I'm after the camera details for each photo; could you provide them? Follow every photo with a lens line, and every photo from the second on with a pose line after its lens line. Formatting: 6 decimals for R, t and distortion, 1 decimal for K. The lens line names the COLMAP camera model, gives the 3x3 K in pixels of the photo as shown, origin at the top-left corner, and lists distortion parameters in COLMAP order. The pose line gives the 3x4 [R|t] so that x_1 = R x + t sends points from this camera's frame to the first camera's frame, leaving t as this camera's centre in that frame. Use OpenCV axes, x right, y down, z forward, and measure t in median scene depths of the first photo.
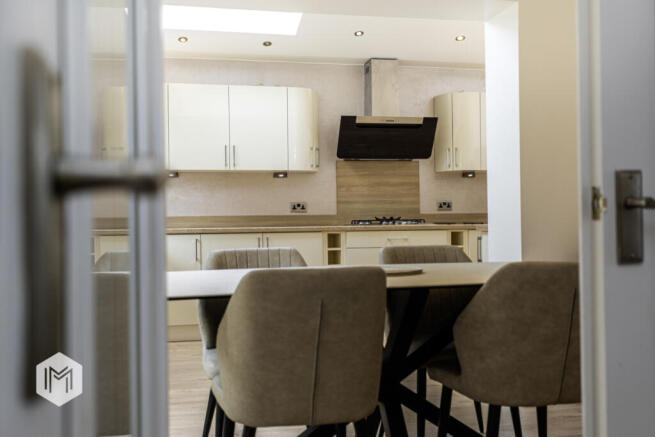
lens RADIAL K [[738.1, 0, 325.2], [0, 738.1, 219.4], [0, 0, 1]] dist [0.007329, 0.000000]
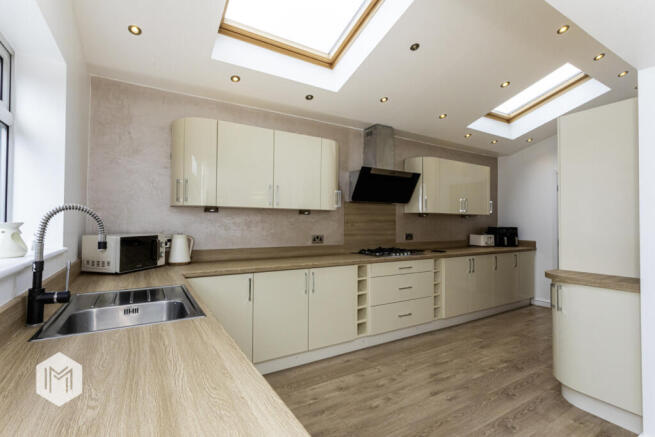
lens RADIAL K [[310.8, 0, 327.6], [0, 310.8, 218.5], [0, 0, 1]] dist [0.003786, 0.003586]
pose [[0.949211, 0.024139, 0.313713, -0.182845], [-0.021344, 0.999696, -0.012343, -0.044332], [-0.313915, 0.005020, 0.949438, 0.503443]]
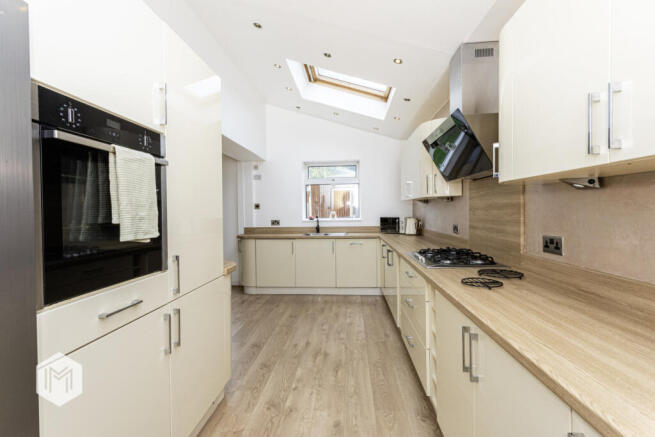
lens RADIAL K [[310.8, 0, 324.4], [0, 310.8, 214.5], [0, 0, 1]] dist [0.003786, 0.003586]
pose [[-0.305507, 0.028443, -0.951765, 0.448172], [0.017606, 0.999552, 0.024220, -0.051659], [0.952027, -0.009357, -0.305871, 0.951878]]
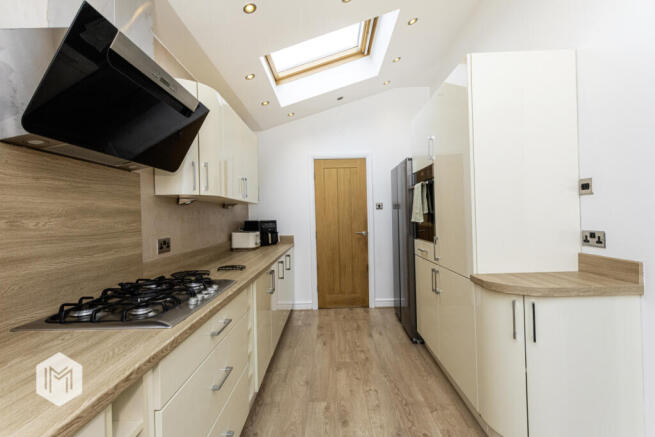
lens RADIAL K [[310.8, 0, 329.5], [0, 310.8, 218.4], [0, 0, 1]] dist [0.003786, 0.003586]
pose [[0.229542, 0.002779, 0.973295, -0.083079], [0.018255, 0.999808, -0.007160, -0.040297], [-0.973128, 0.019411, 0.229447, 0.823434]]
